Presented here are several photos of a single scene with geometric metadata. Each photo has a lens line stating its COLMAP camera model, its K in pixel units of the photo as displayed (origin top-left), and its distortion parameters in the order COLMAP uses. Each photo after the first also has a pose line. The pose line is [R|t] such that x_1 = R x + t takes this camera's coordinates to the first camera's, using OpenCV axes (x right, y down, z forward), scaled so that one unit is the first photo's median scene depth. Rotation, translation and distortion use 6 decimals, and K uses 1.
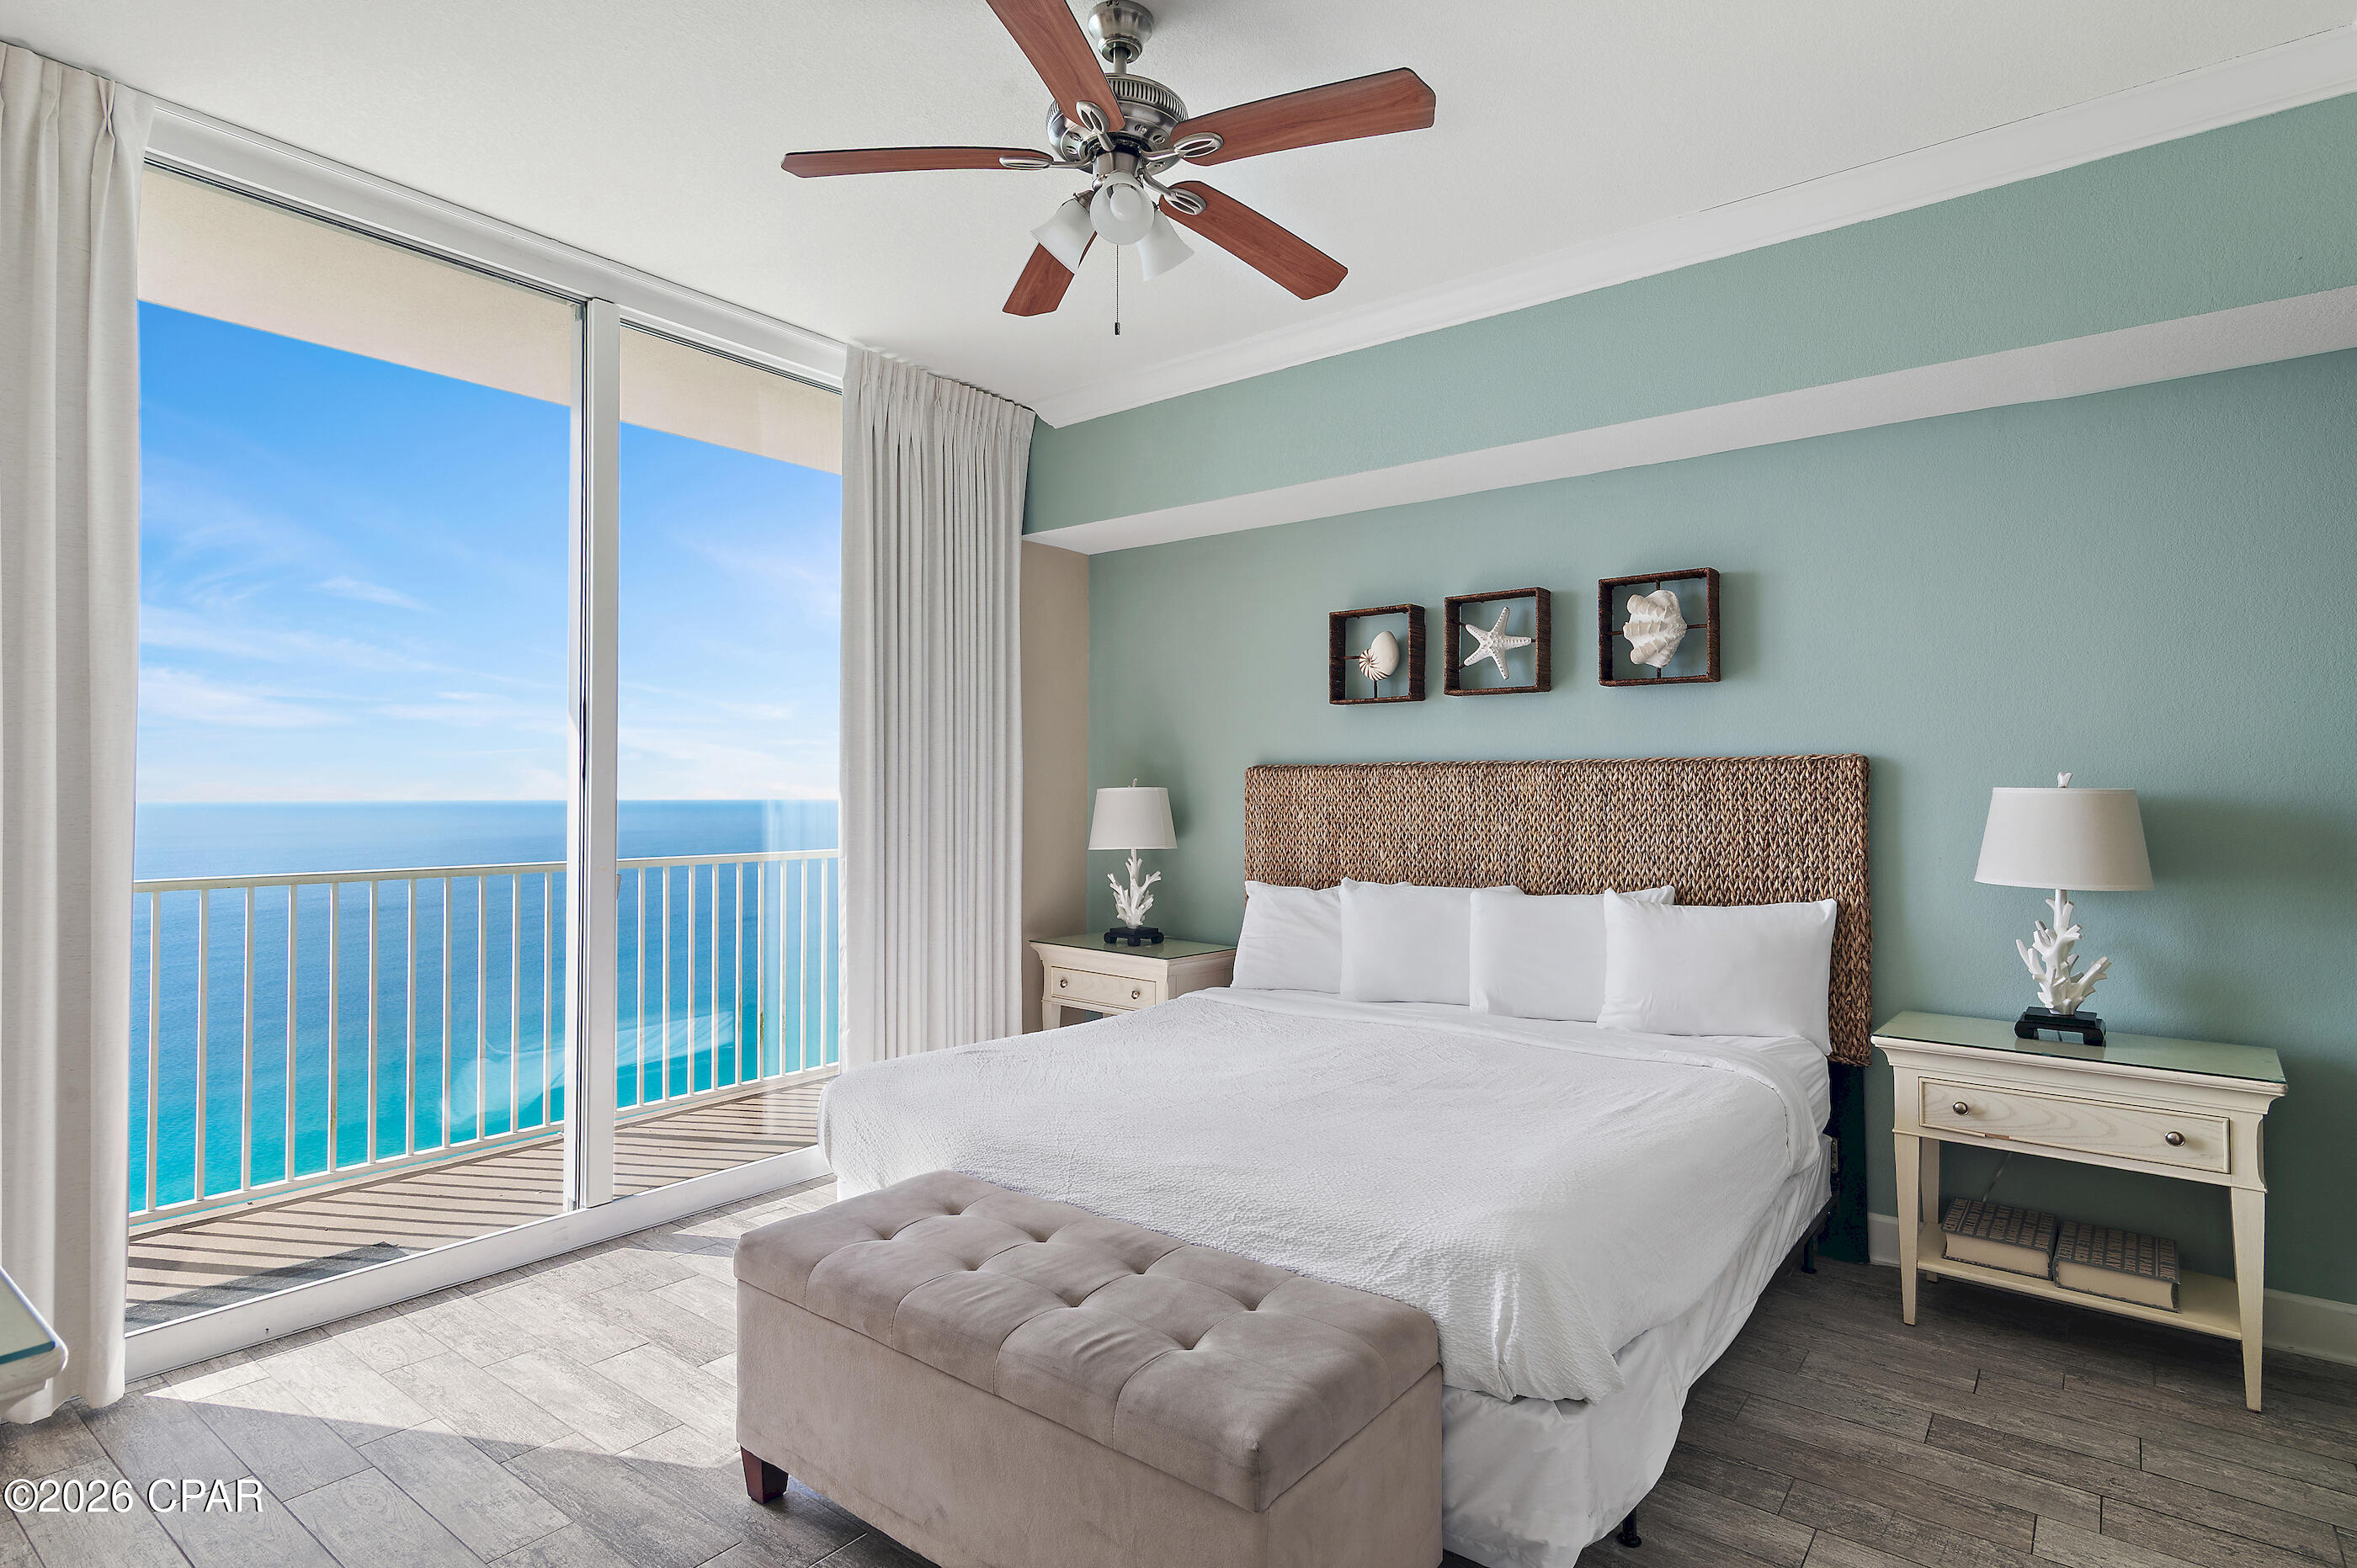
lens RADIAL K [[1201.0, 0, 1192.7], [0, 1201.0, 795.5], [0, 0, 1]] dist [0.008316, 0.004618]
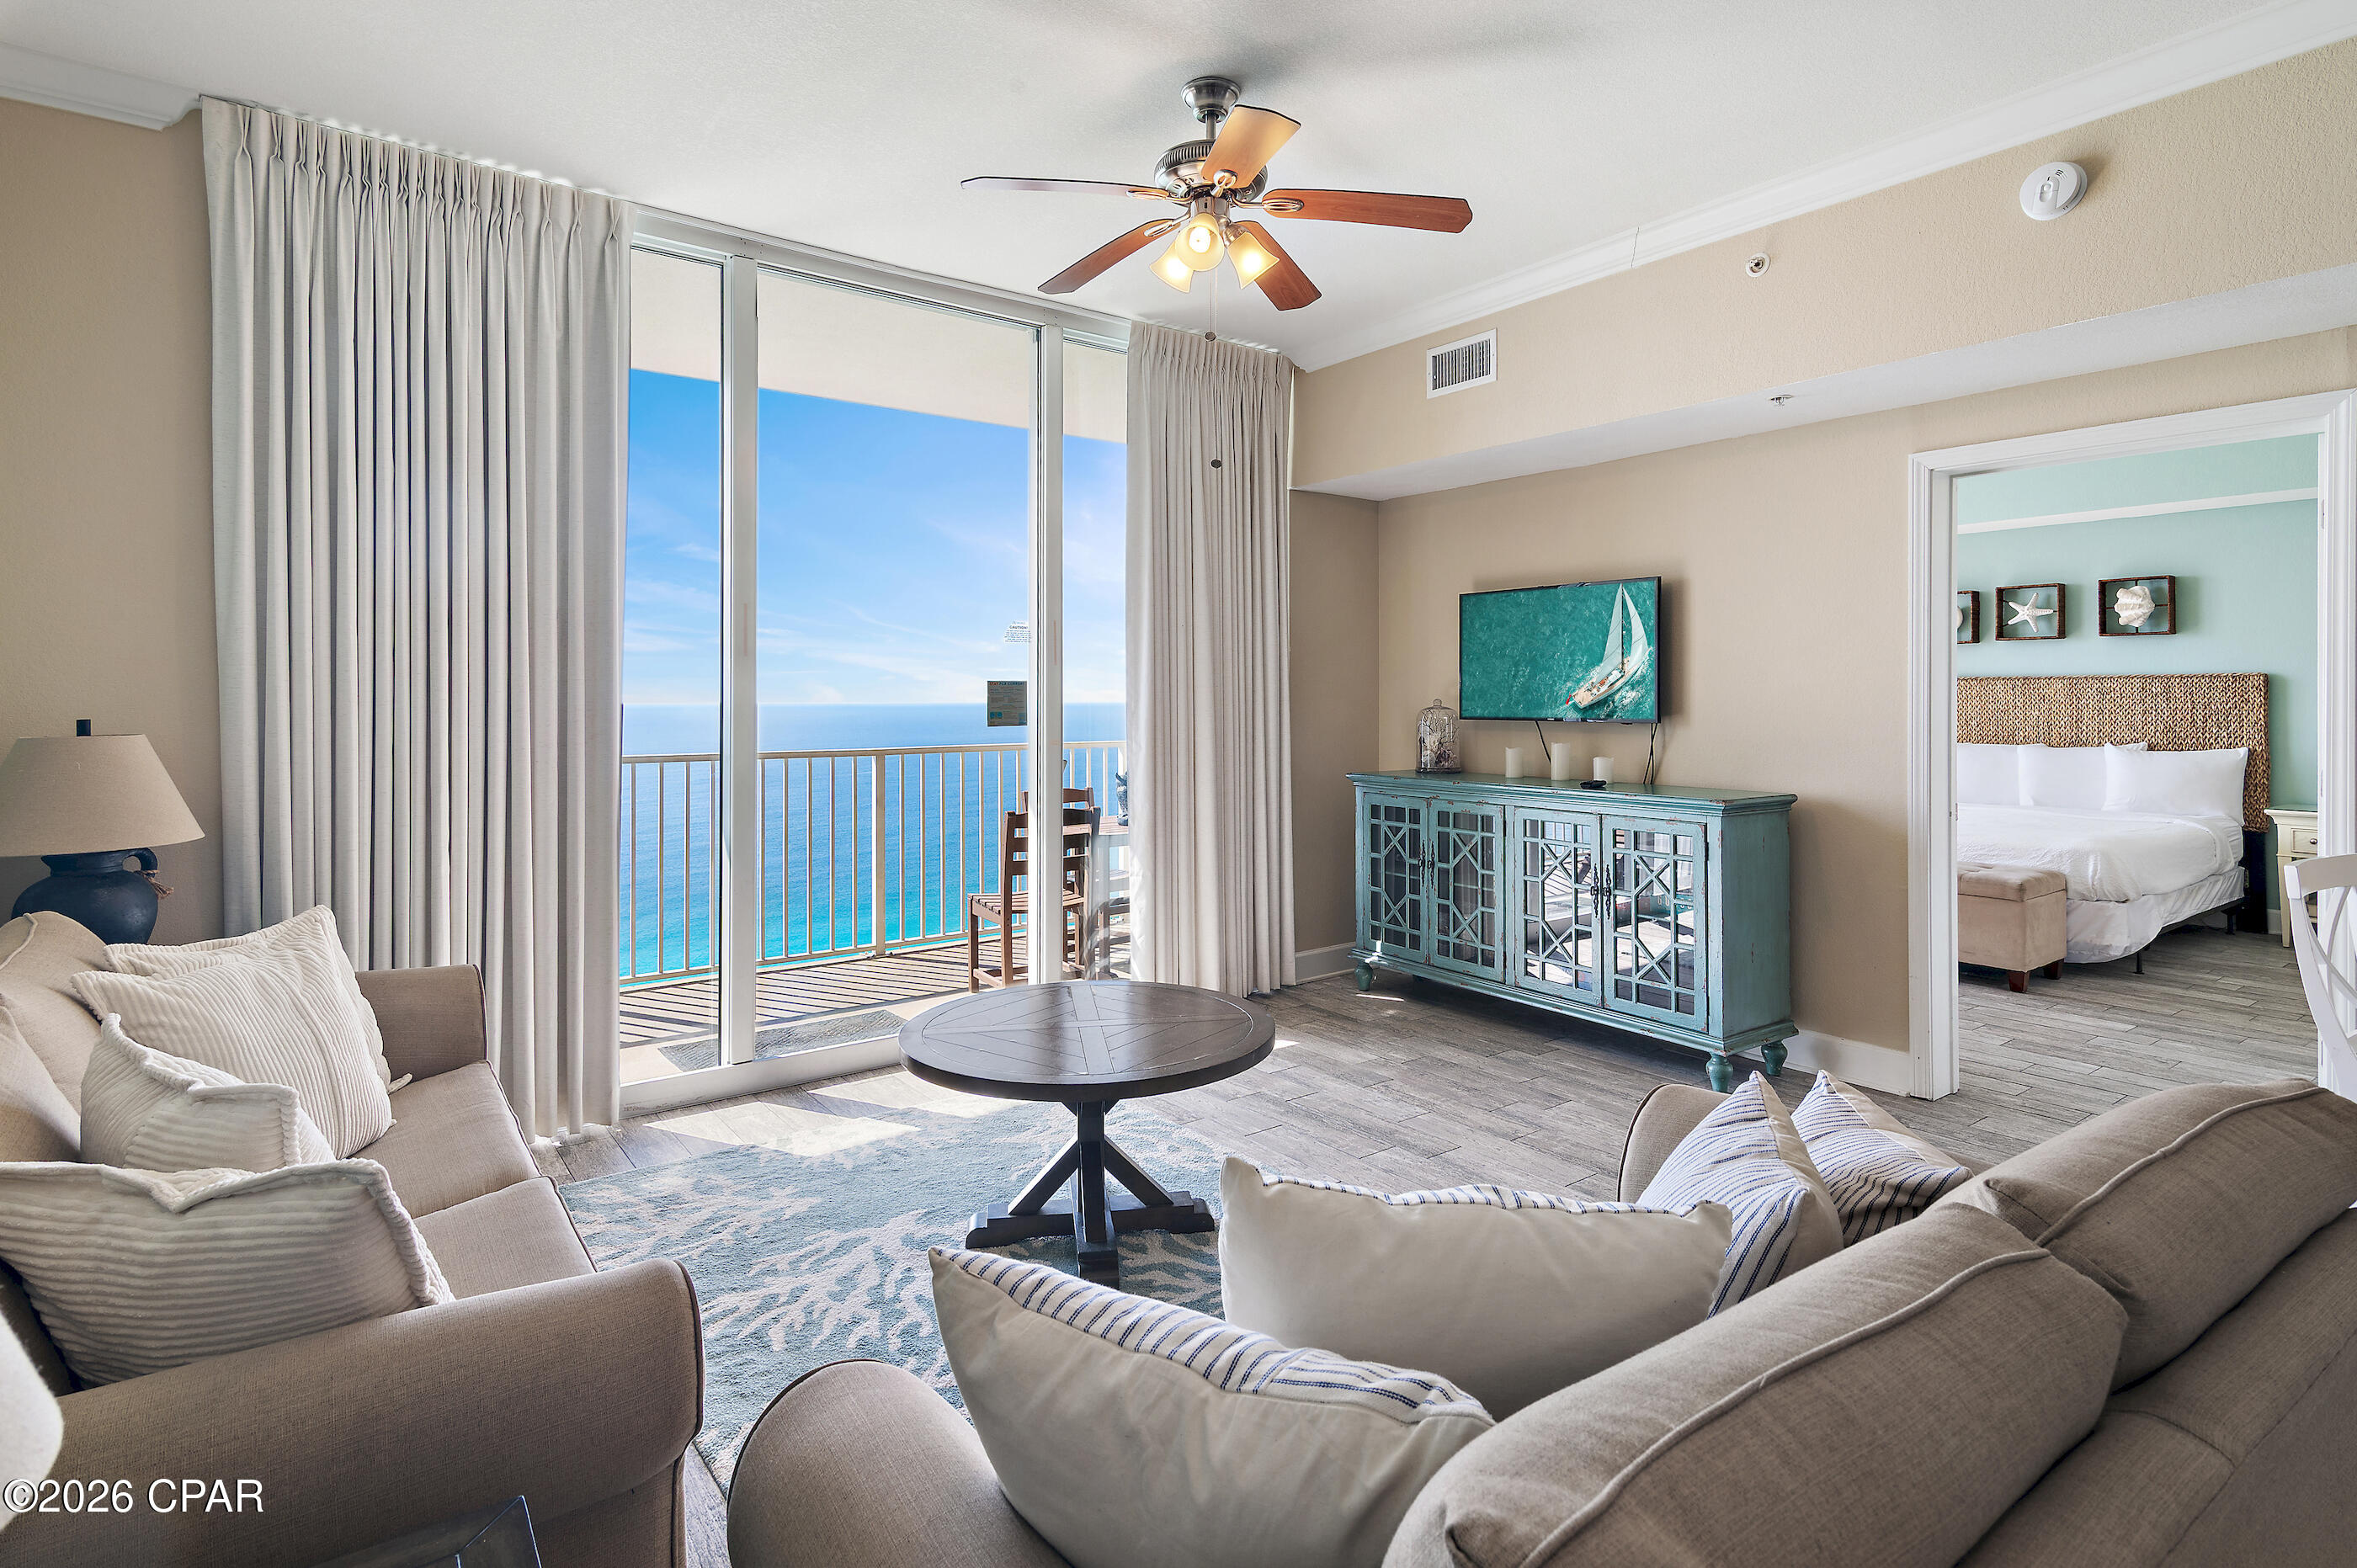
lens RADIAL K [[1201.0, 0, 1184.1], [0, 1201.0, 708.7], [0, 0, 1]] dist [0.008316, 0.004618]
pose [[0.965595, -0.002578, -0.260039, -0.563011], [0.004801, 0.999957, 0.007911, 0.000035], [0.260007, -0.008888, 0.965566, -1.222780]]
